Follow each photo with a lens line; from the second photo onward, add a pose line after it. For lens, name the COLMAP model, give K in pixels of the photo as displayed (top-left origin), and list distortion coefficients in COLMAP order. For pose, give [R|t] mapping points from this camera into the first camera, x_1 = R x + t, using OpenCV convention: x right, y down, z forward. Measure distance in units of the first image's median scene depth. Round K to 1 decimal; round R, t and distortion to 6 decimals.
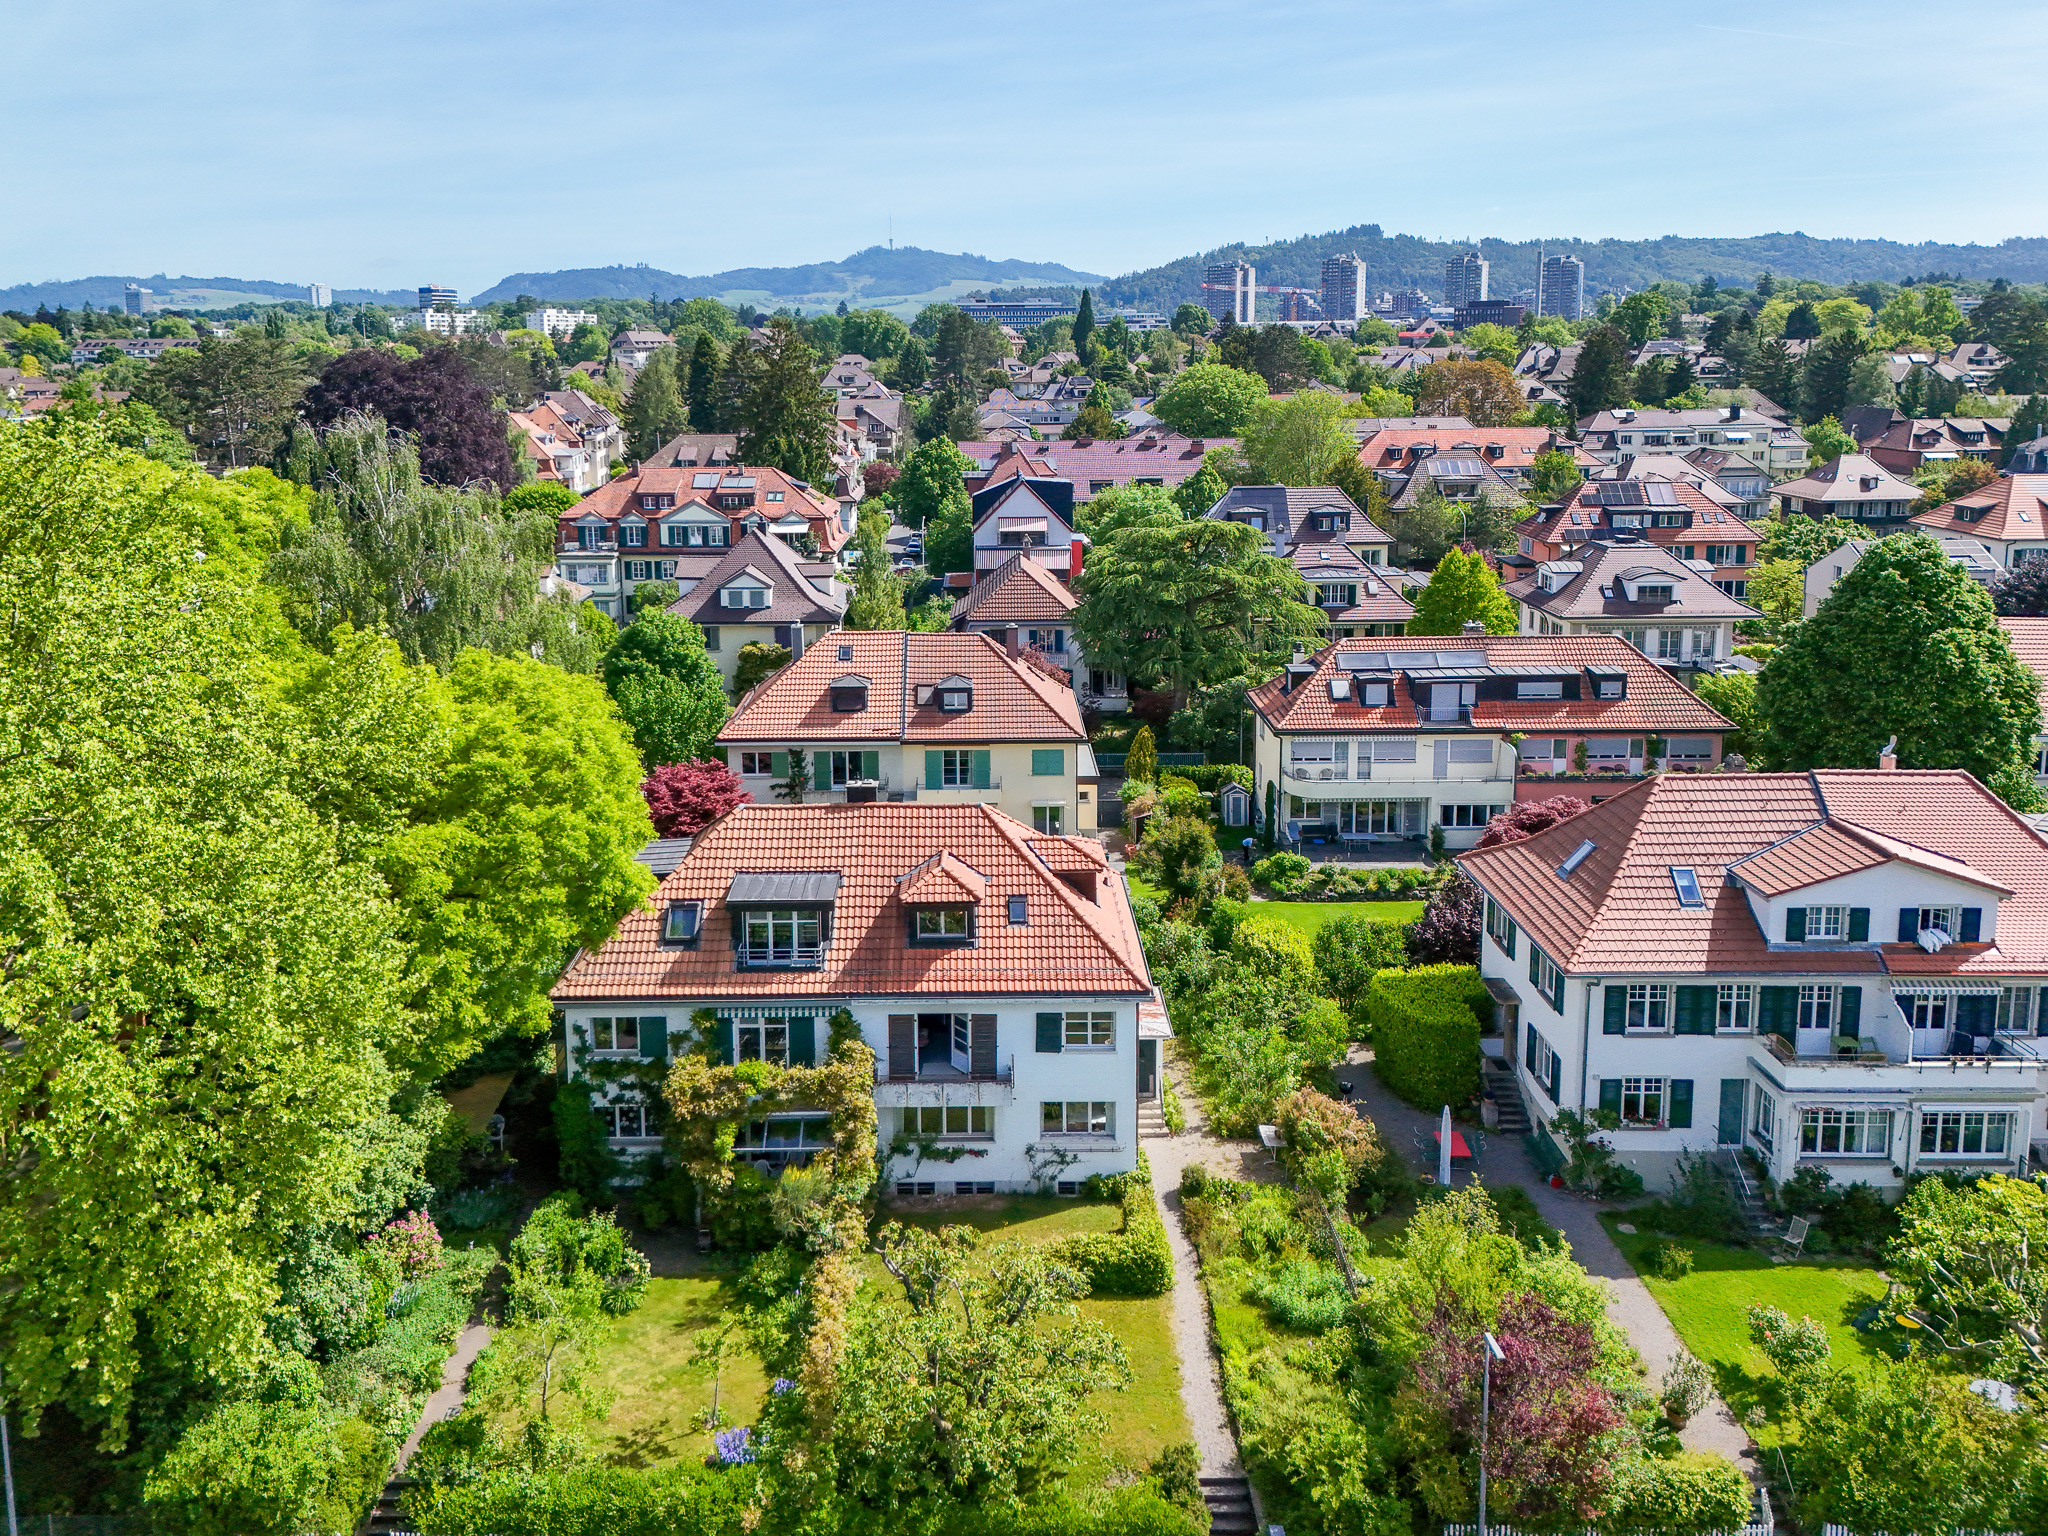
lens RADIAL K [[1554.5, 0, 988.6], [0, 1554.5, 600.1], [0, 0, 1]] dist [0.077357, -0.042640]
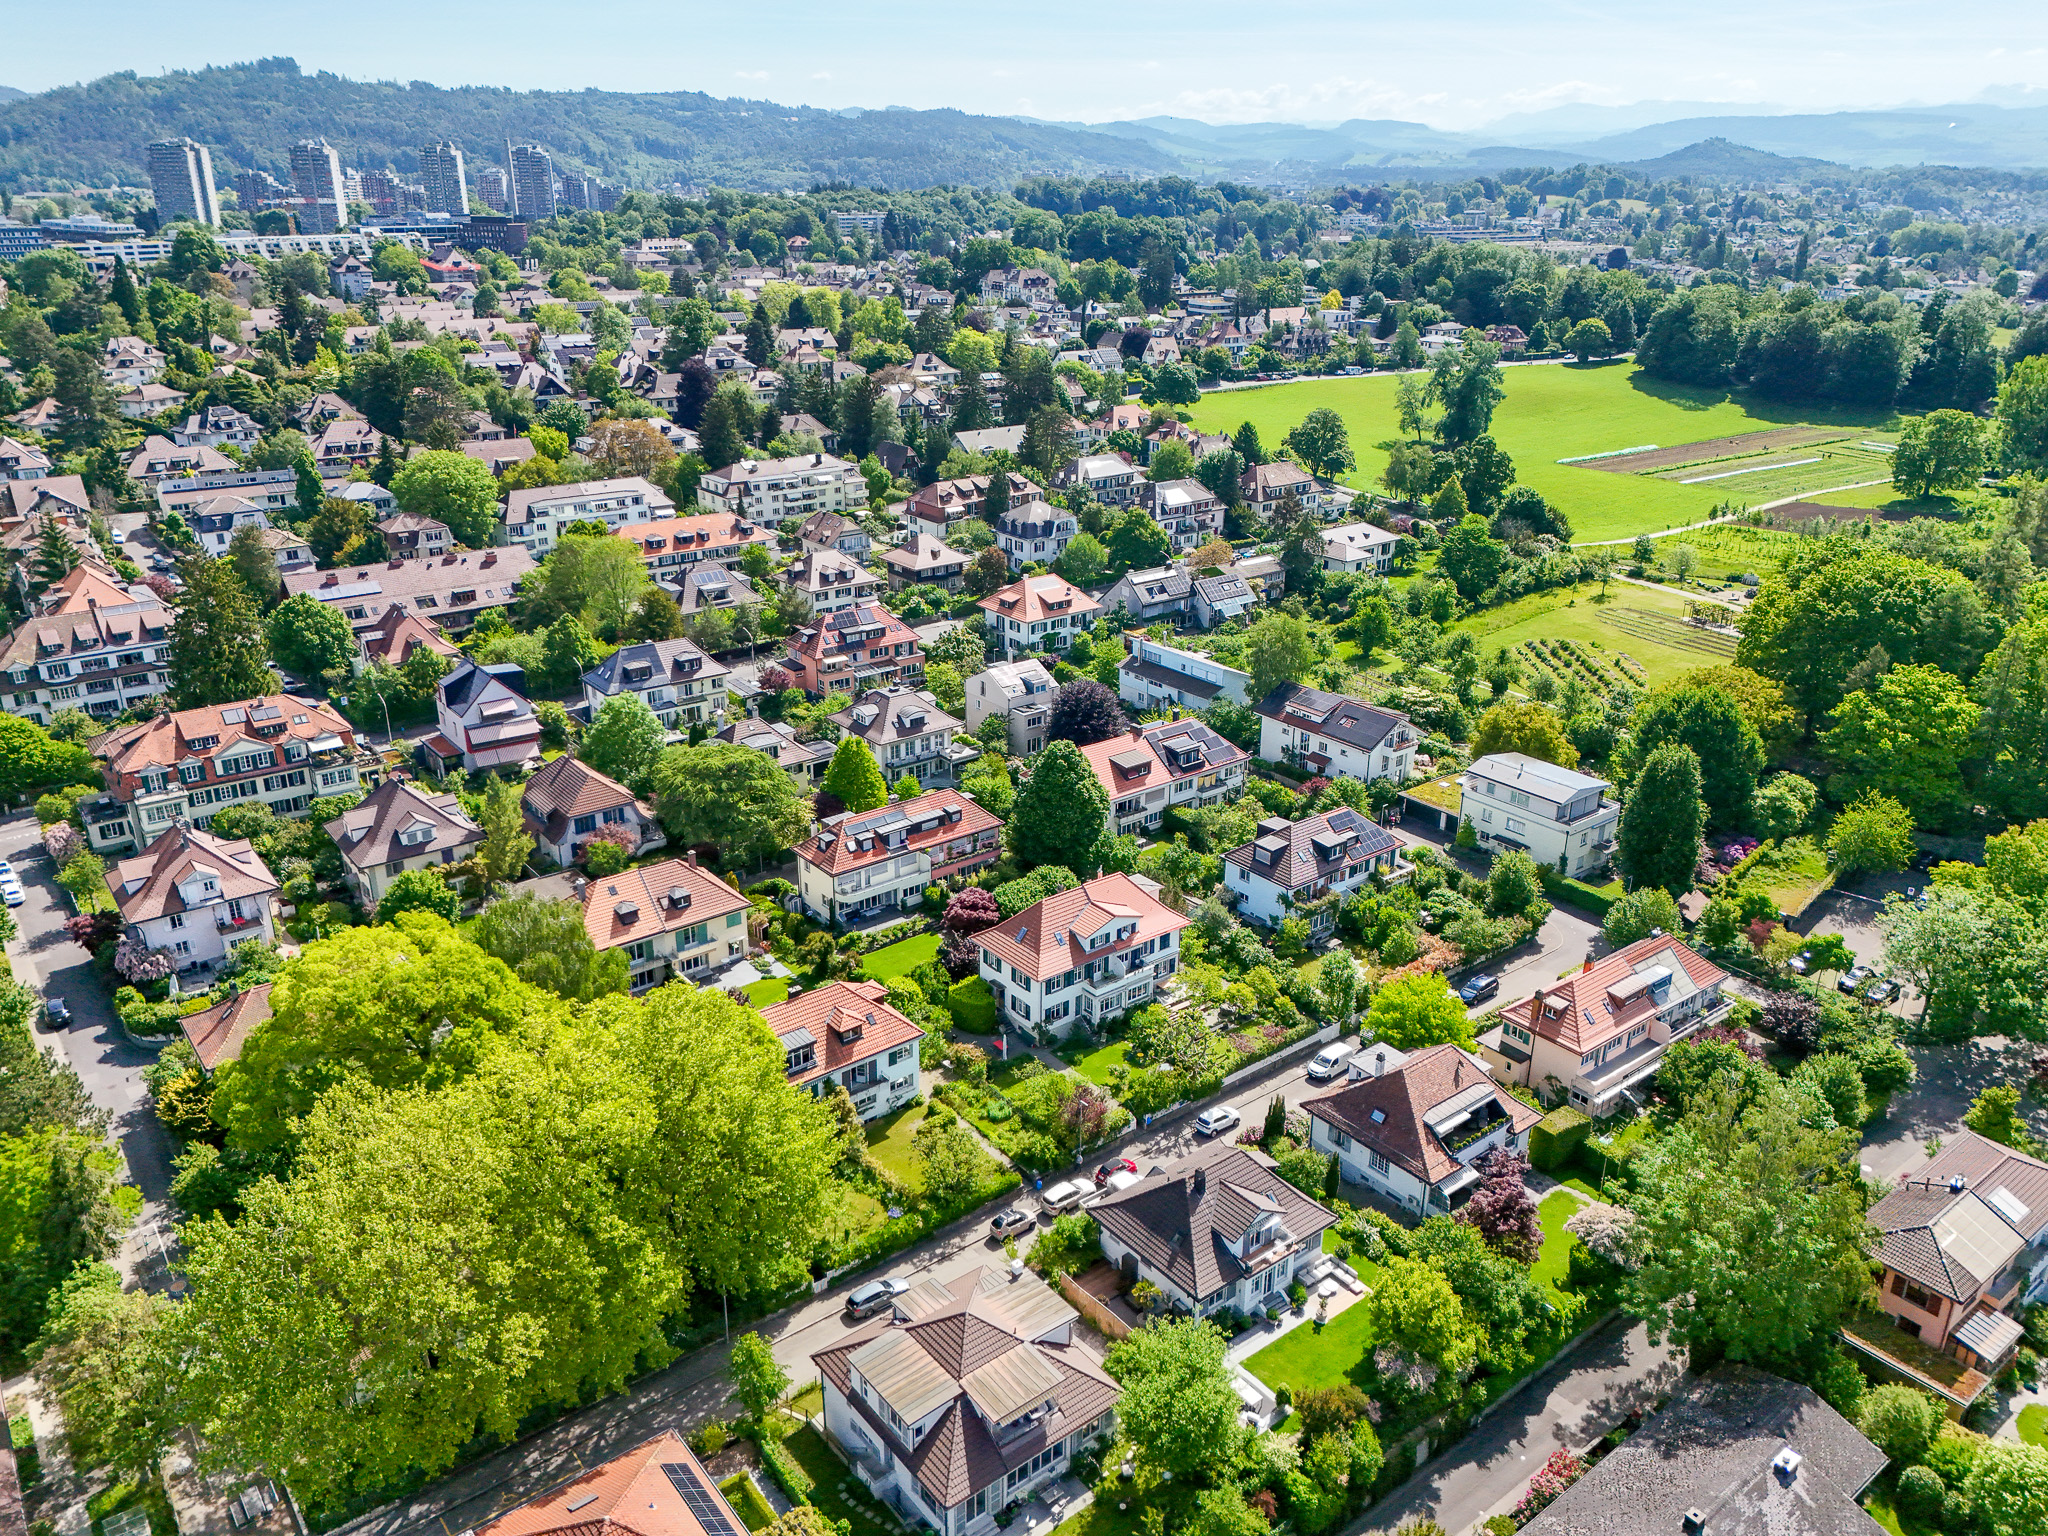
lens RADIAL K [[1453.5, 0, 1024.0], [0, 1453.5, 768.0], [0, 0, 1]] dist [0.112874, -0.101738]
pose [[0.789945, -0.212691, 0.575108, -0.876421], [0.088973, 0.967747, 0.235690, -0.613312], [-0.606688, -0.135013, 0.783391, -0.830505]]
